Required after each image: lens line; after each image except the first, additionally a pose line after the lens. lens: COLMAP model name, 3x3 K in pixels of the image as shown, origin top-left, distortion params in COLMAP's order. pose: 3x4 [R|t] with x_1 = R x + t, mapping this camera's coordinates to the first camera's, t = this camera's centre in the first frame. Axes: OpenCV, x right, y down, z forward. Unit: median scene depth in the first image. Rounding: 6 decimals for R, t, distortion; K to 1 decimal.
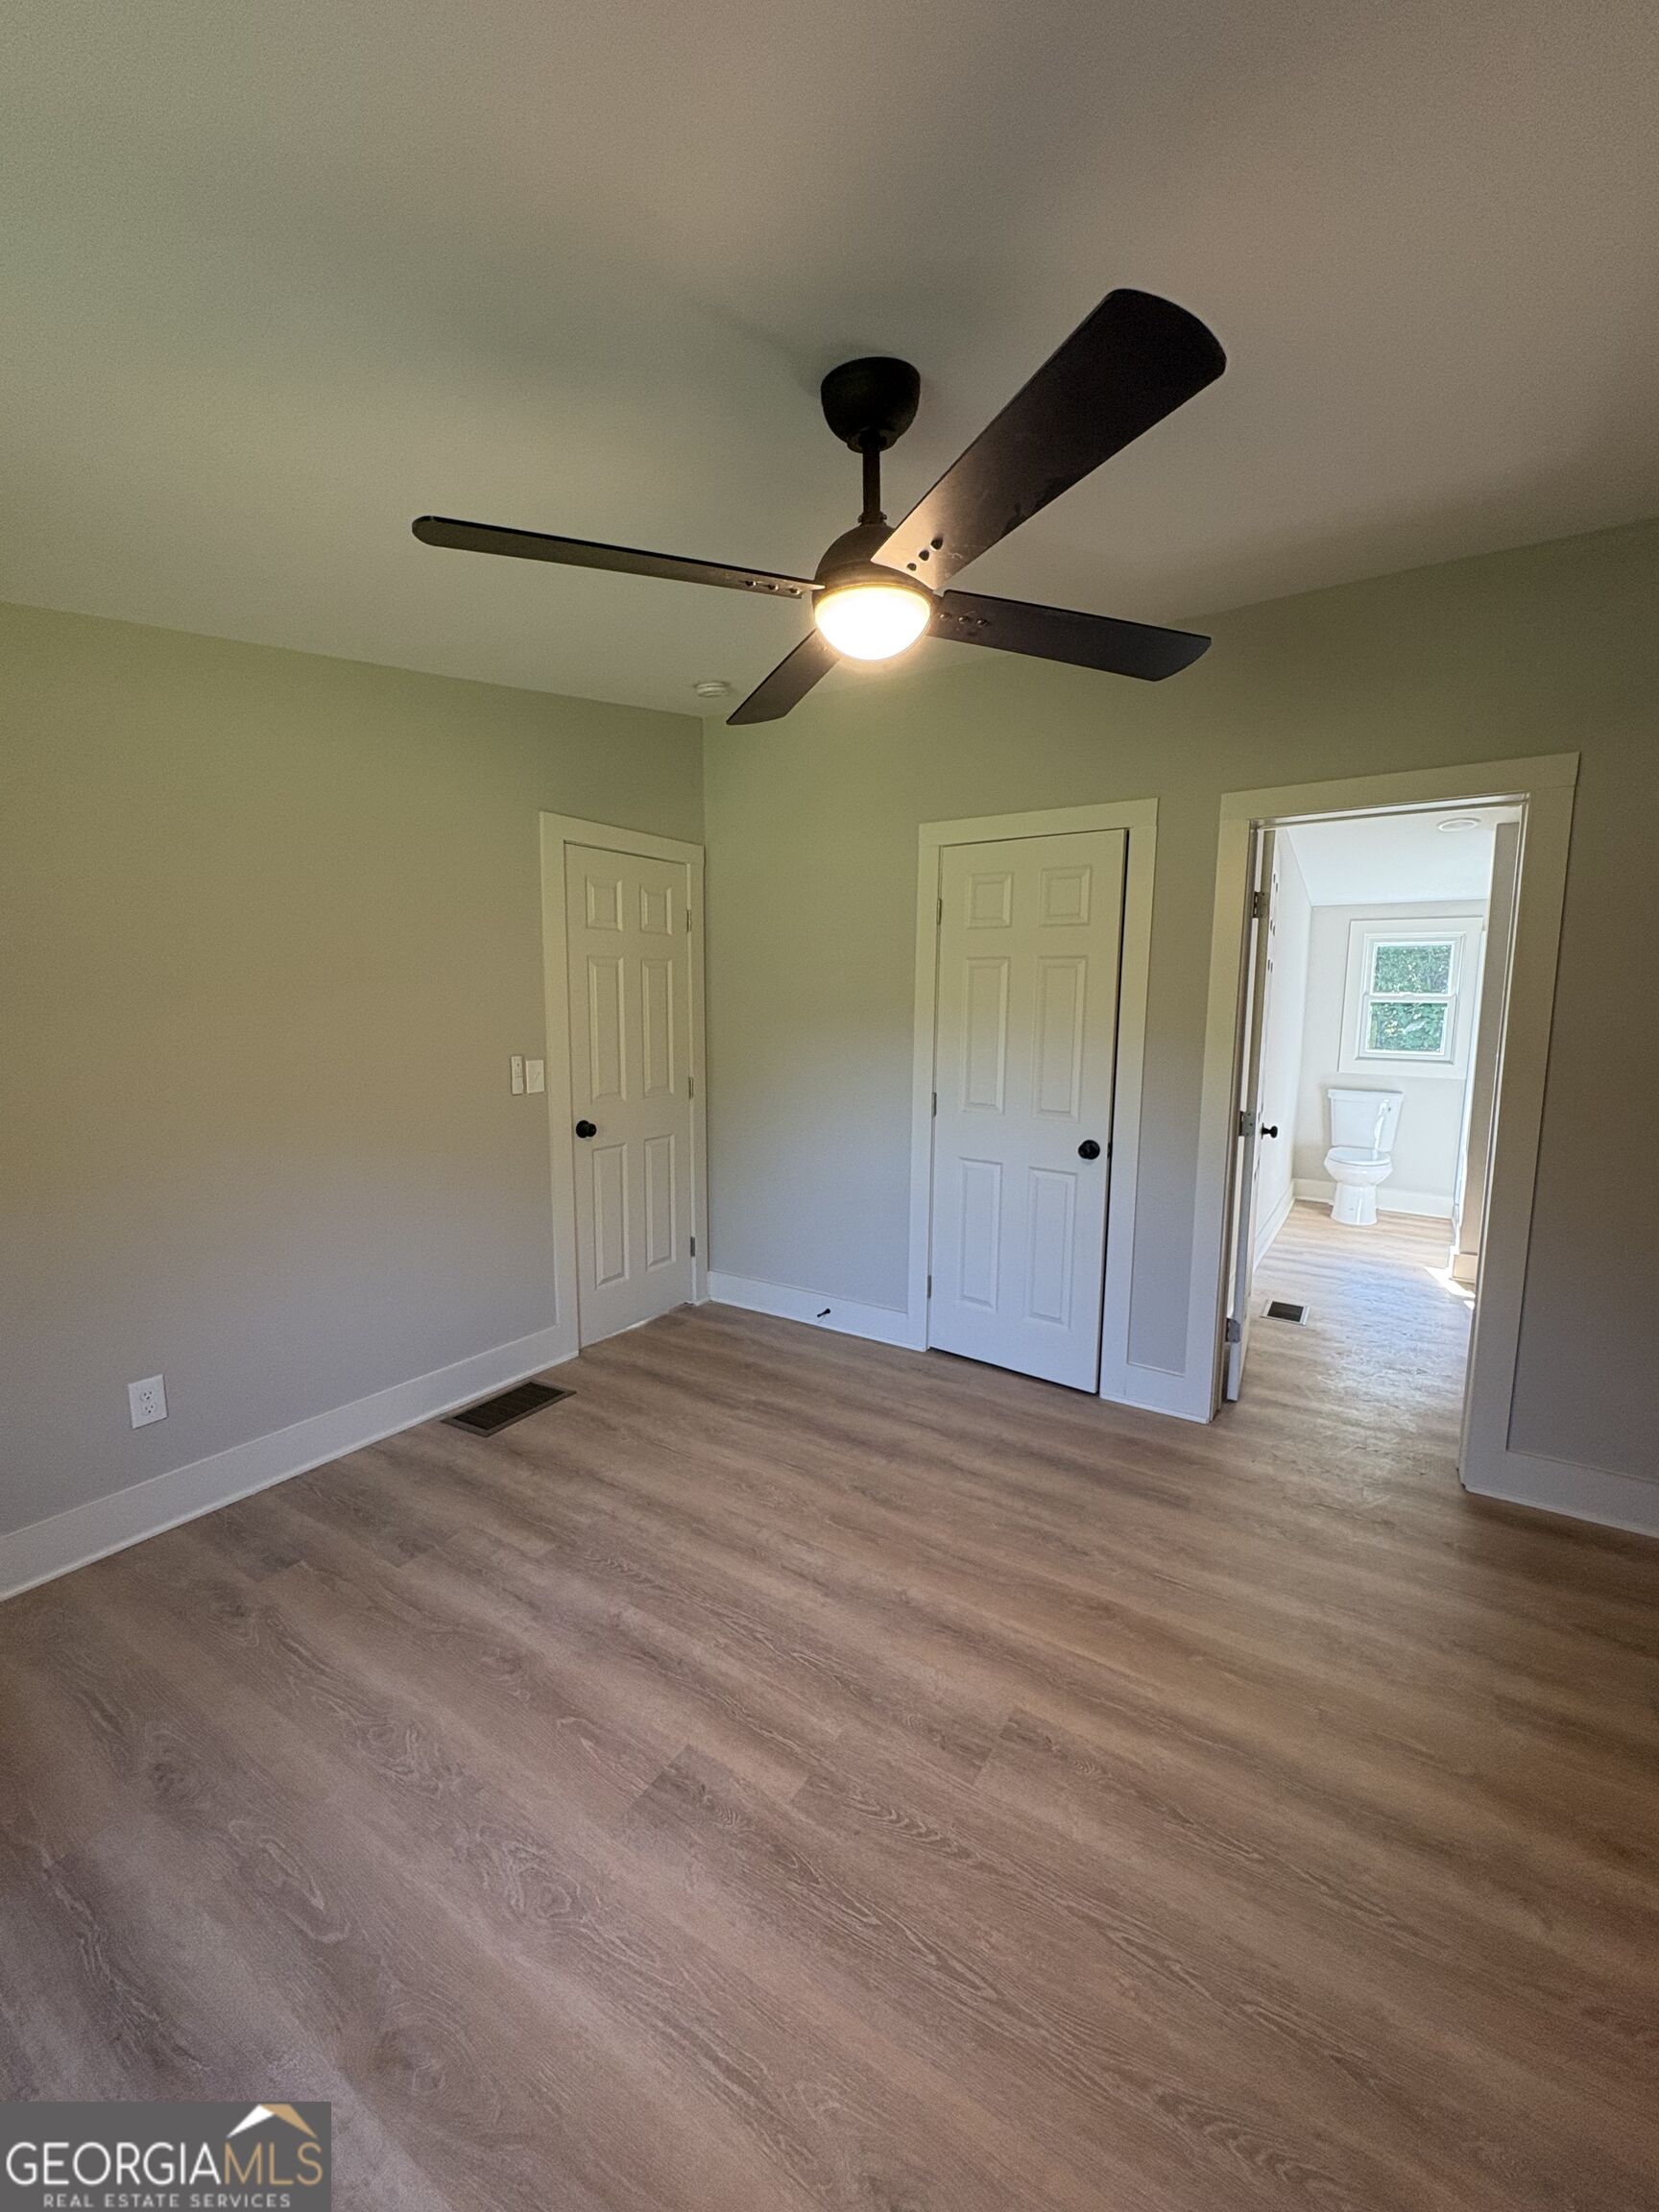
lens RADIAL K [[887.6, 0, 829.5], [0, 887.6, 1106.0], [0, 0, 1]] dist [0.012238, 0.000119]
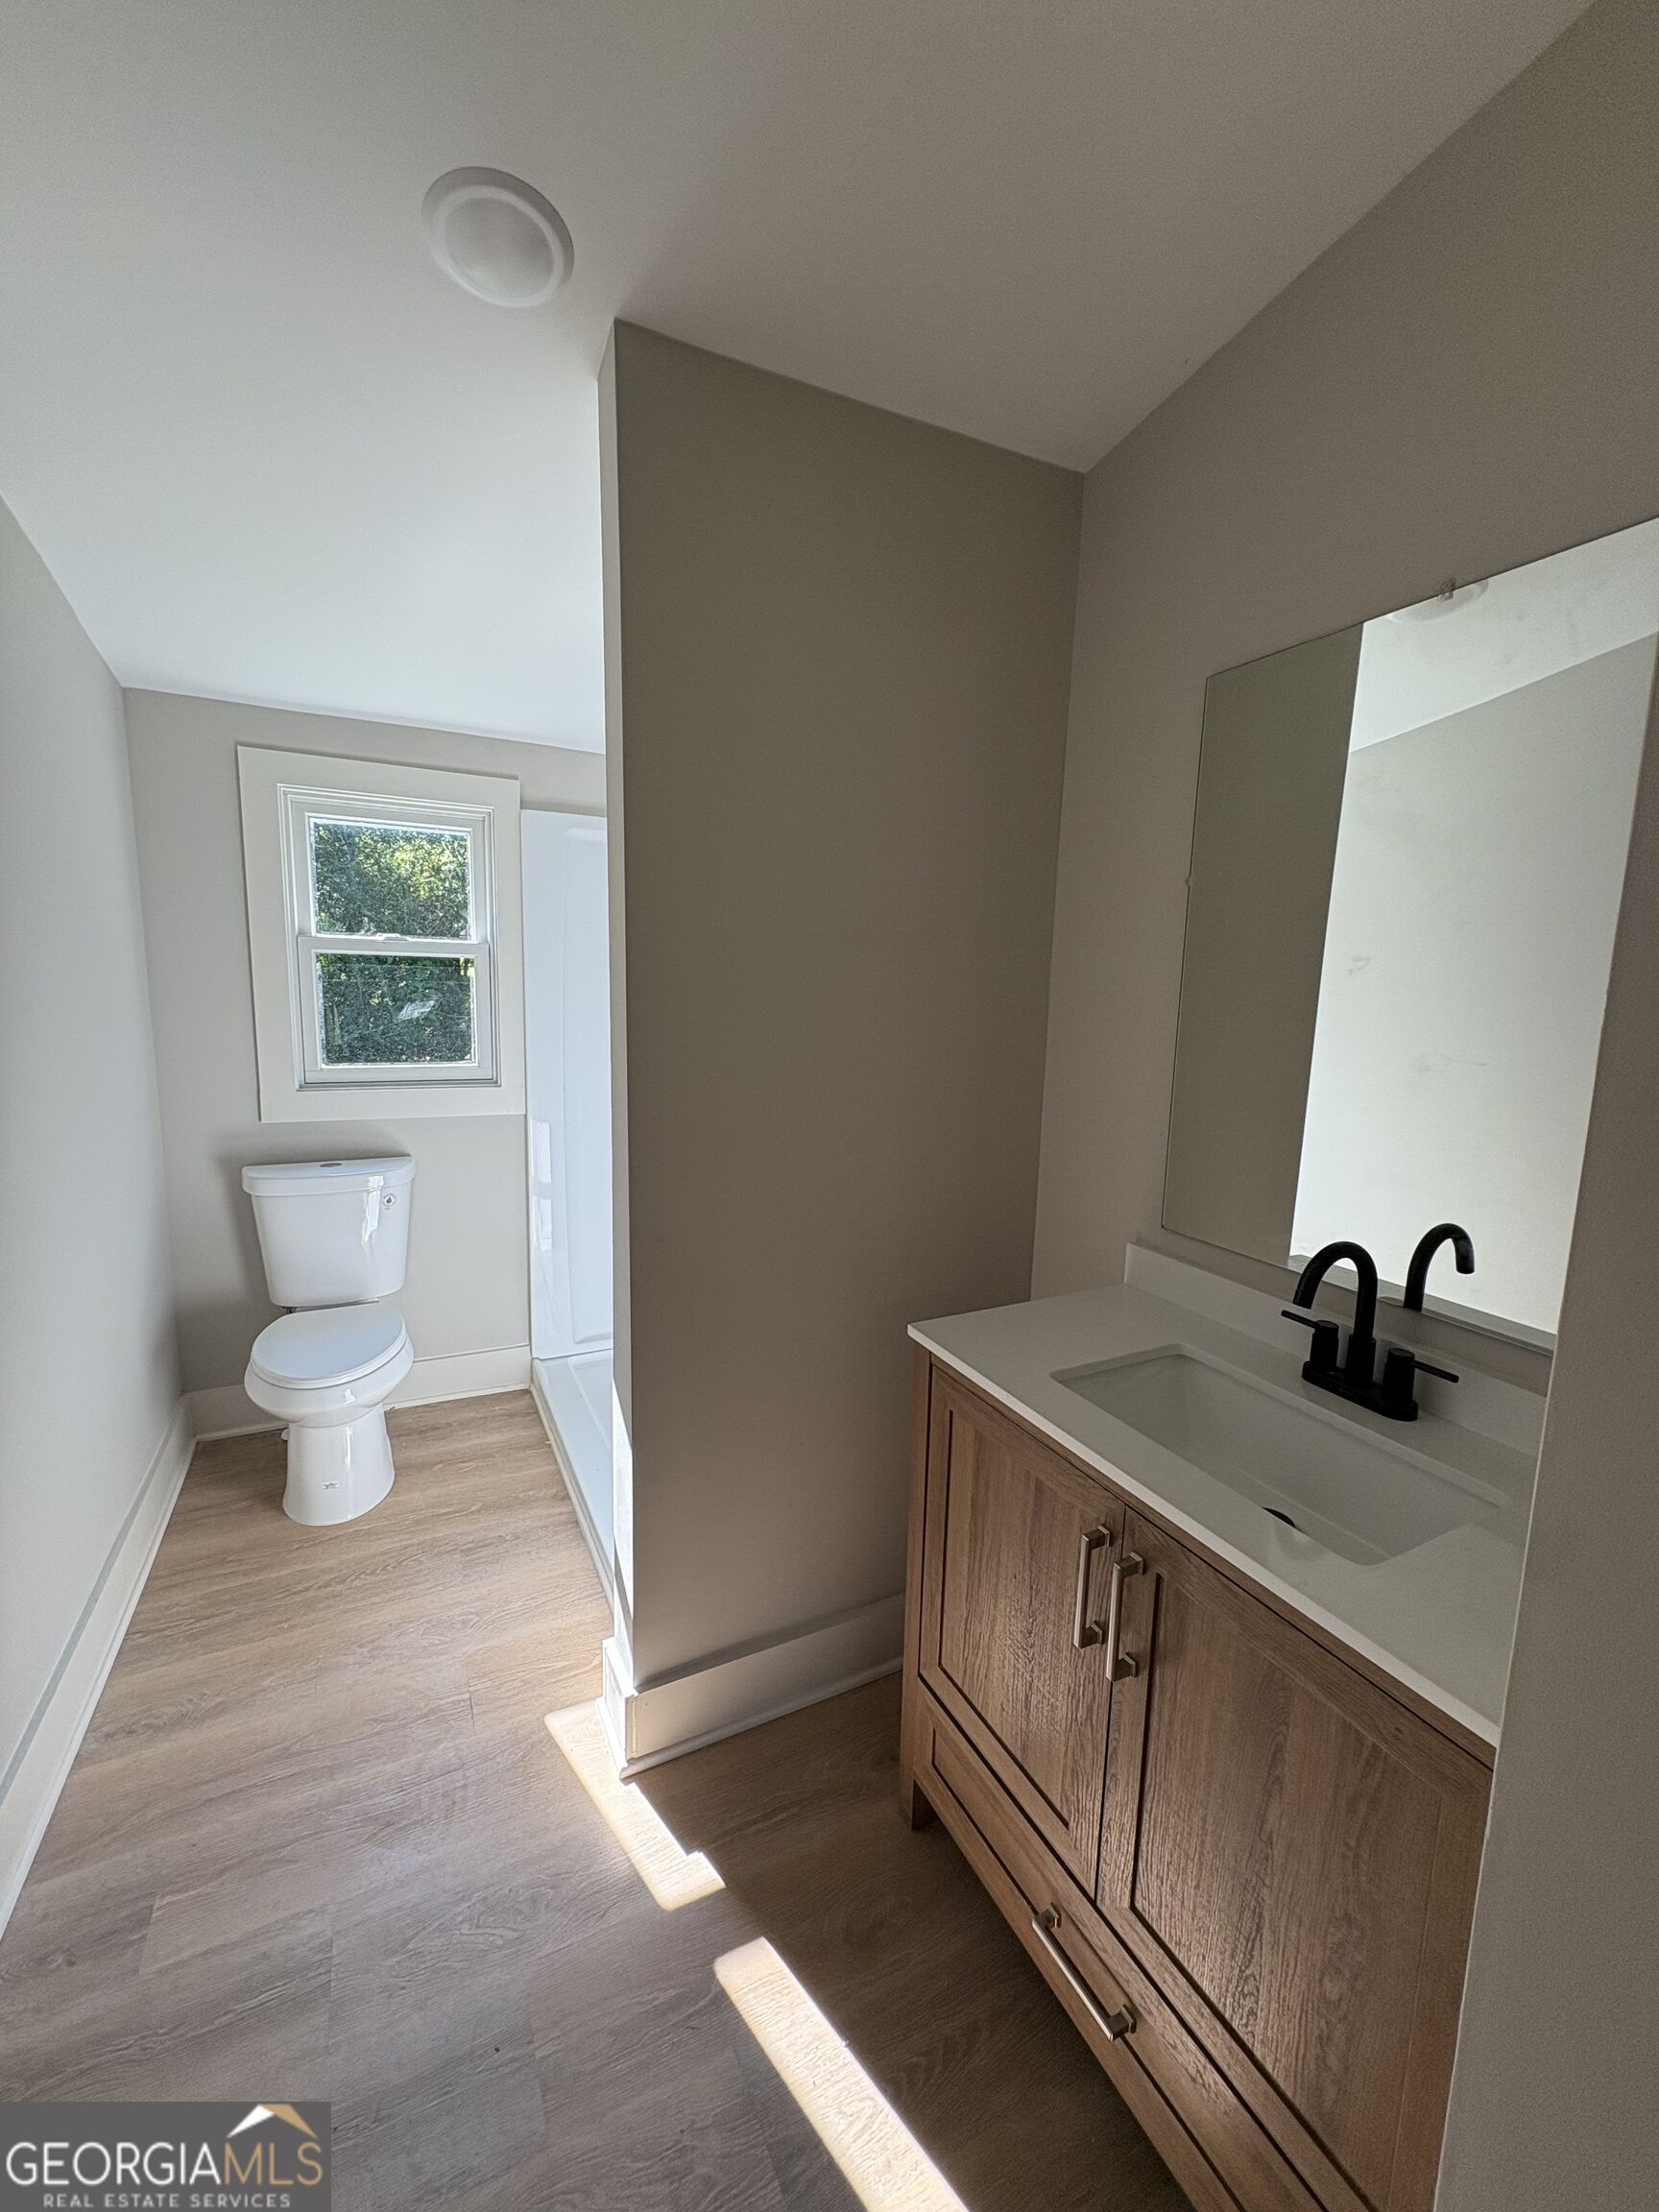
lens RADIAL K [[887.6, 0, 829.5], [0, 887.6, 1106.0], [0, 0, 1]] dist [0.012238, 0.000119]
pose [[0.512083, -0.118250, 0.850757, 0.369080], [0.080913, 0.992715, 0.089278, -0.063134], [-0.855116, 0.023119, 0.517920, 0.582076]]
